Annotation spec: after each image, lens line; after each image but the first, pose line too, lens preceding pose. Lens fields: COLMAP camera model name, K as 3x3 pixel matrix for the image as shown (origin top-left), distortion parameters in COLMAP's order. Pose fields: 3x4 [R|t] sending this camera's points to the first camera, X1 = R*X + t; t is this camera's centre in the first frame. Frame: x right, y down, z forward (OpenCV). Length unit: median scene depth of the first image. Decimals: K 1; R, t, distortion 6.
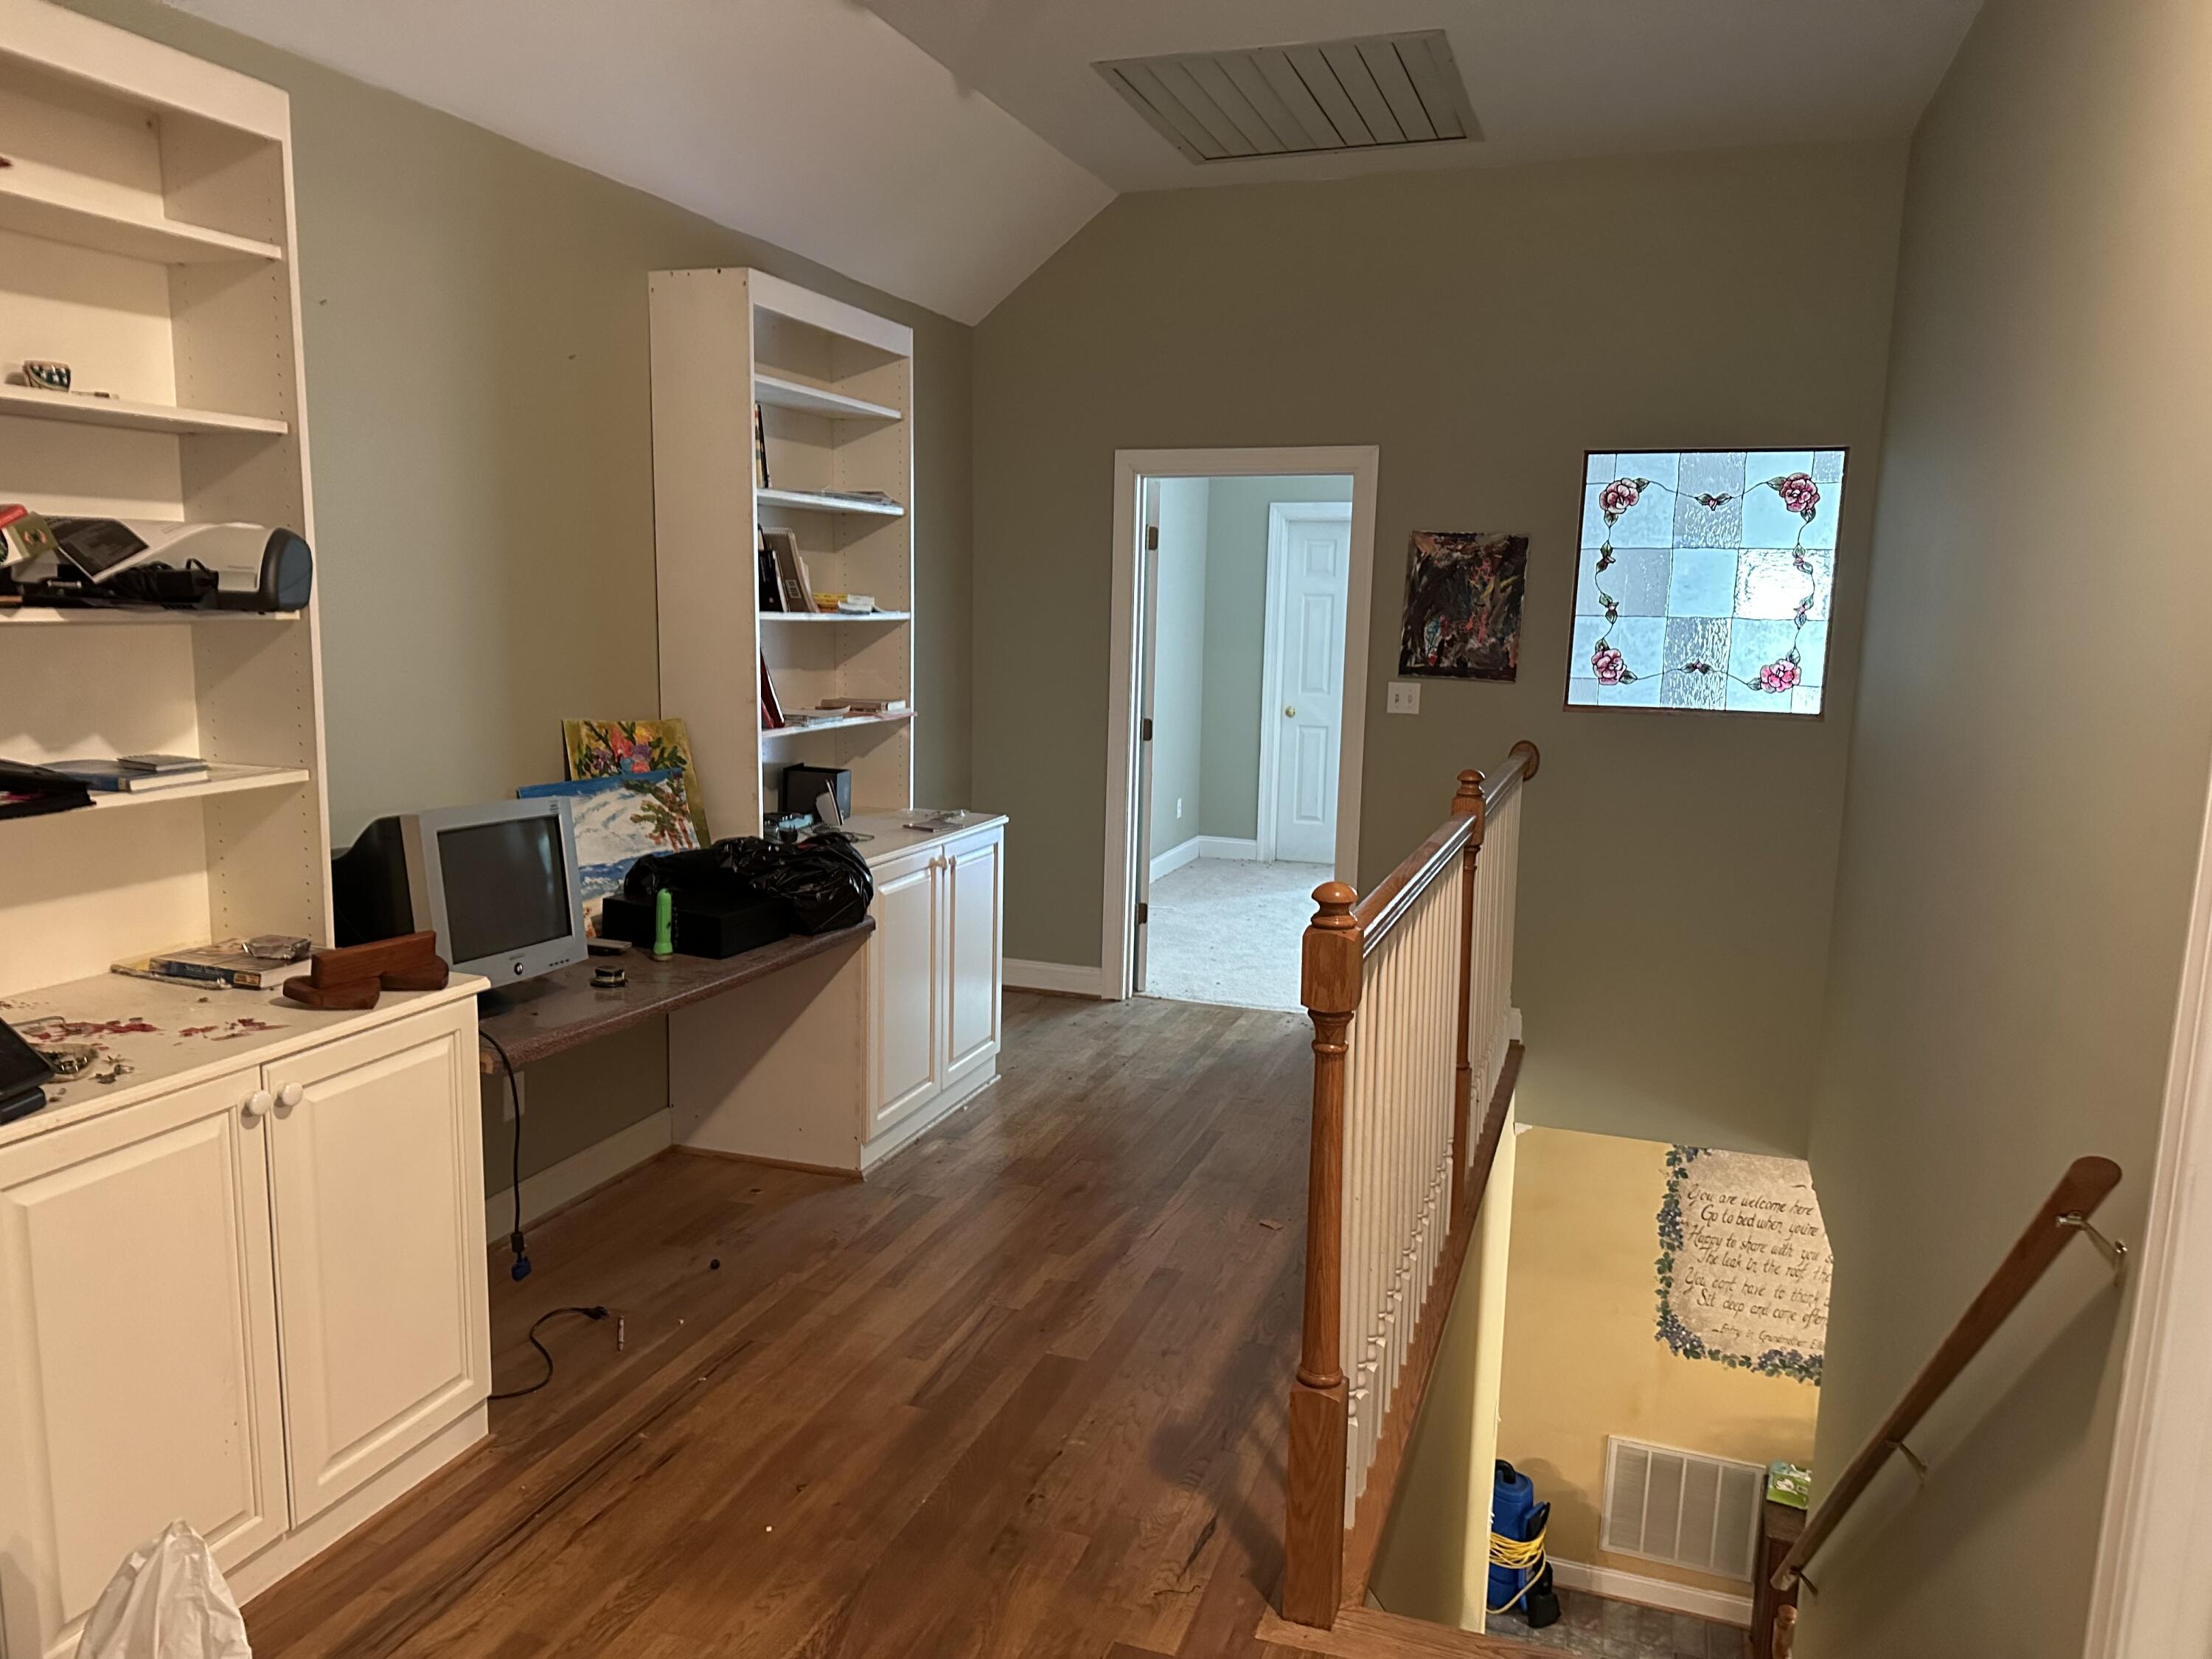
lens RADIAL K [[1509.2, 0, 1115.2], [0, 1509.2, 806.4], [0, 0, 1]] dist [0.085332, -0.123198]
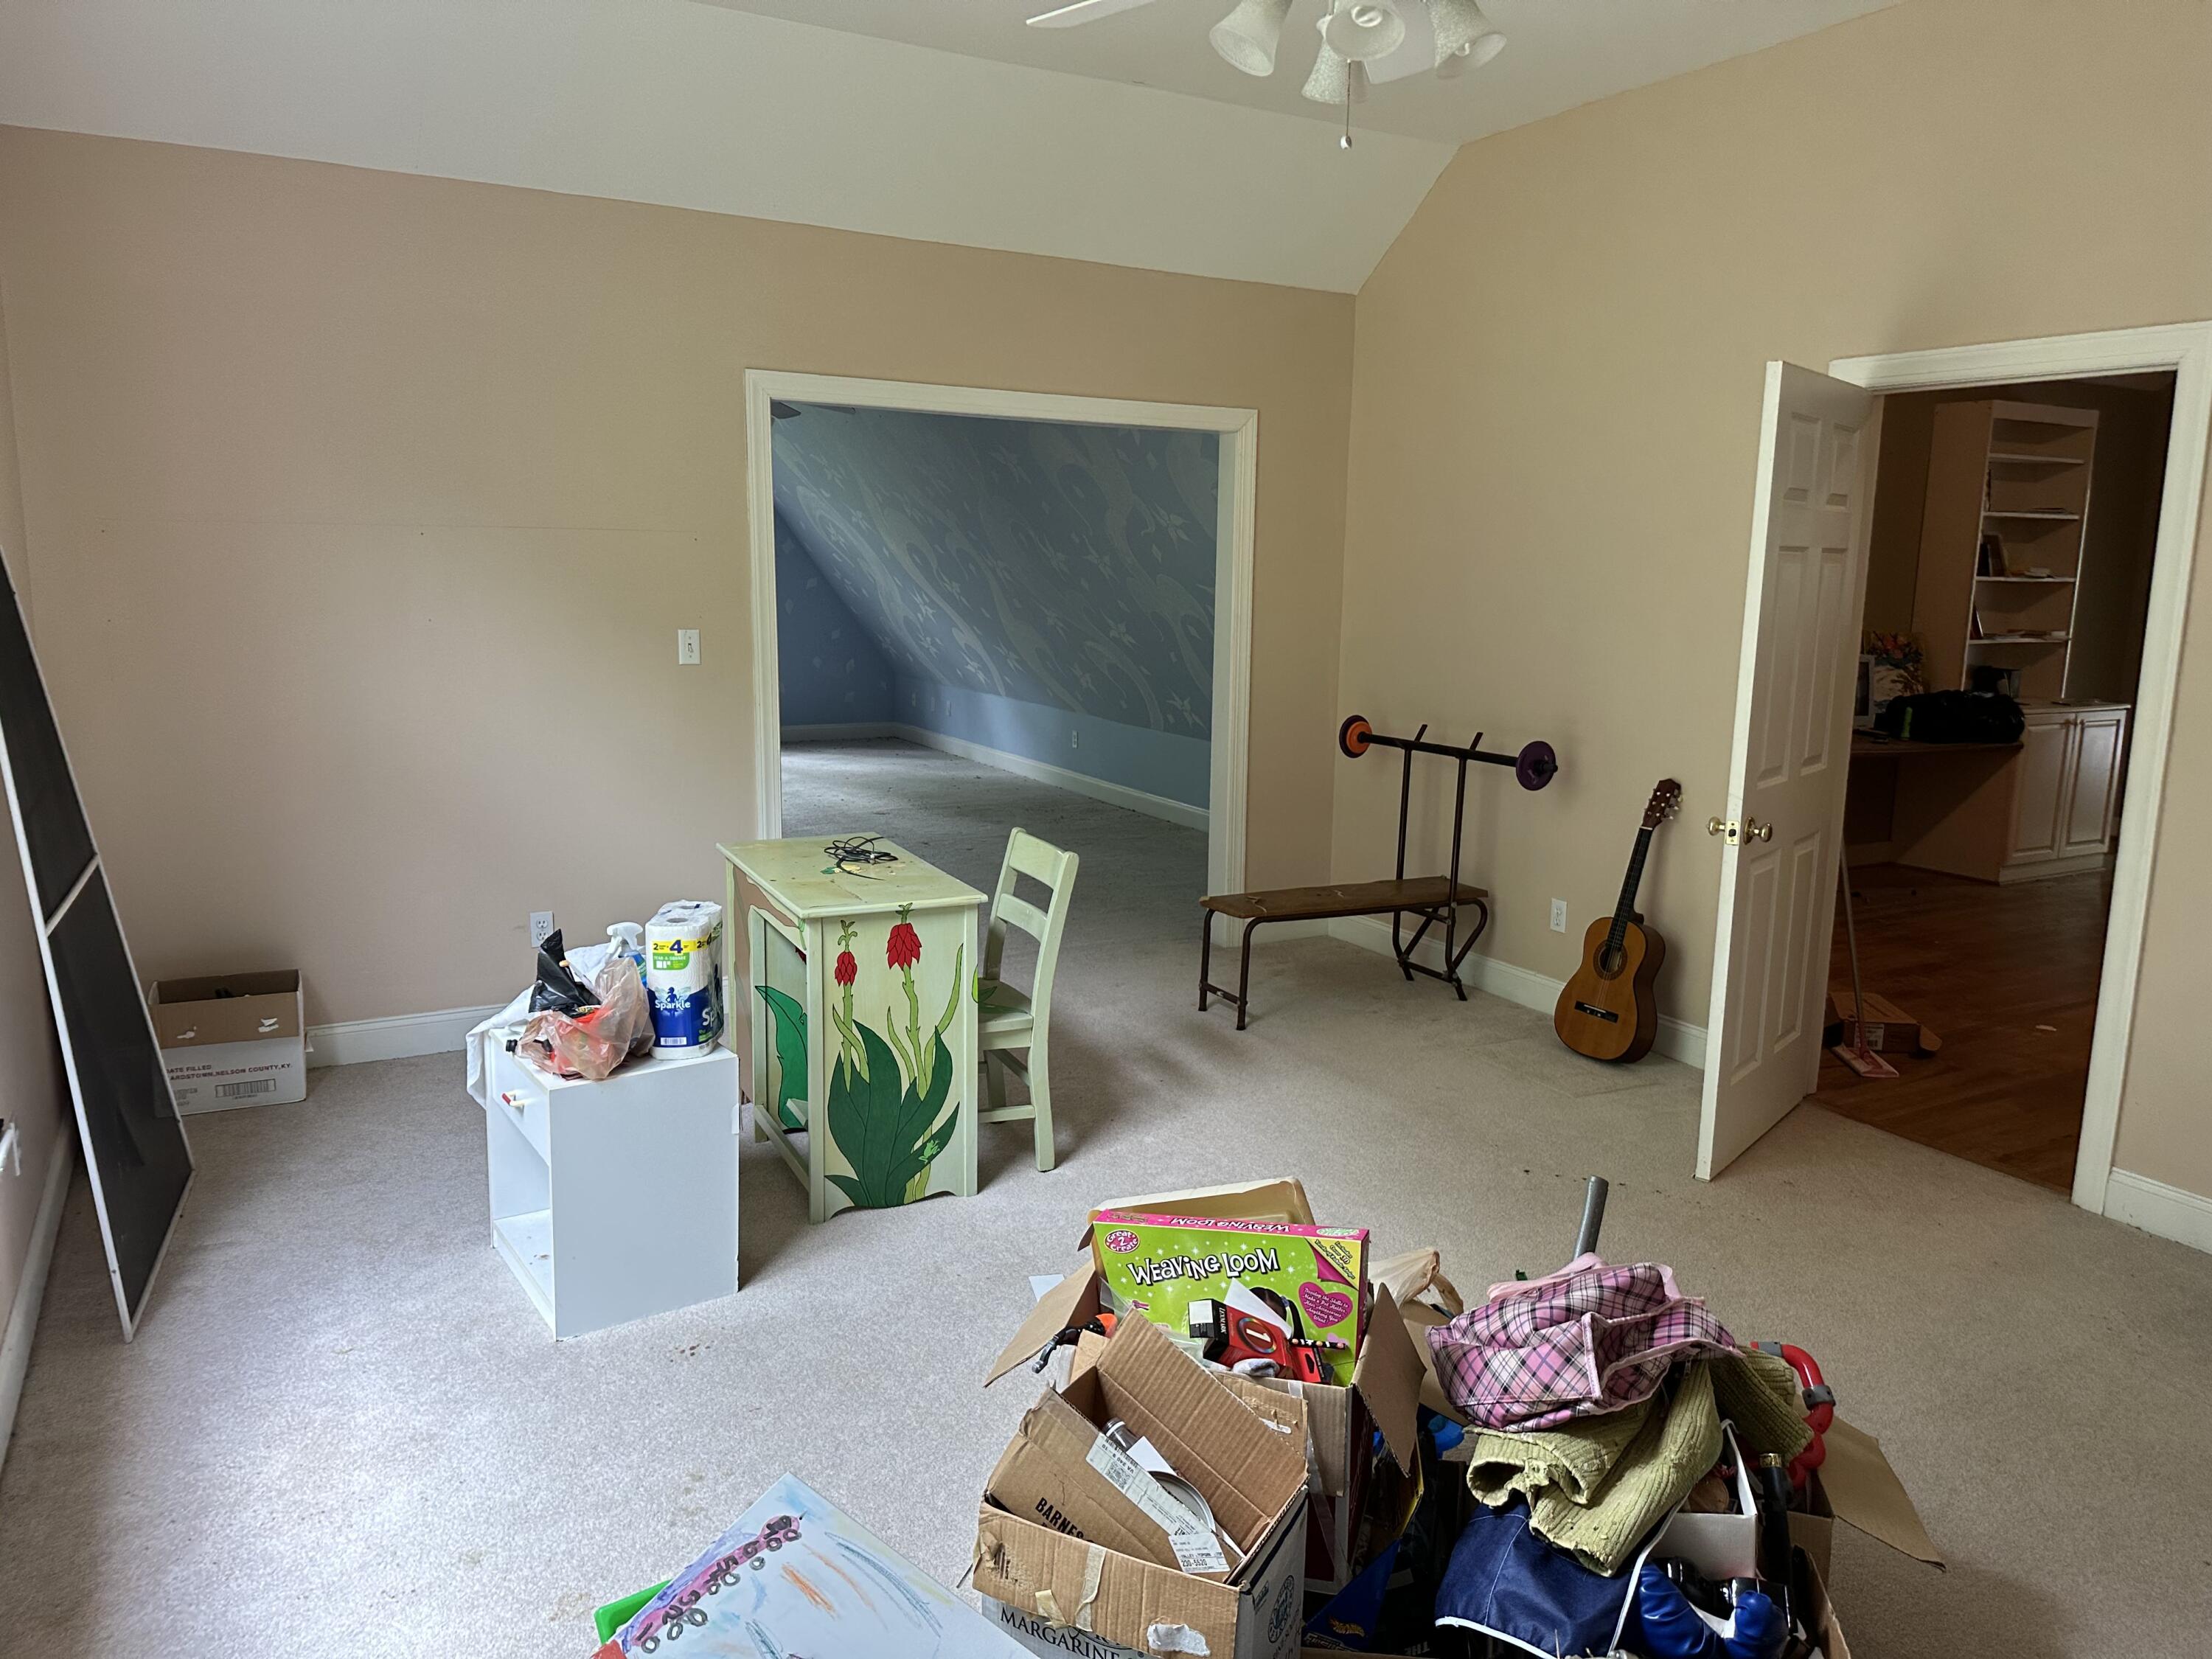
lens RADIAL K [[1545.6, 0, 1107.1], [0, 1545.6, 840.4], [0, 0, 1]] dist [0.139348, -0.177721]
pose [[0.750859, 0.109620, -0.651302, 0.267046], [-0.089850, 0.993916, 0.063702, 0.164246], [0.654322, 0.010689, 0.756140, -1.160684]]
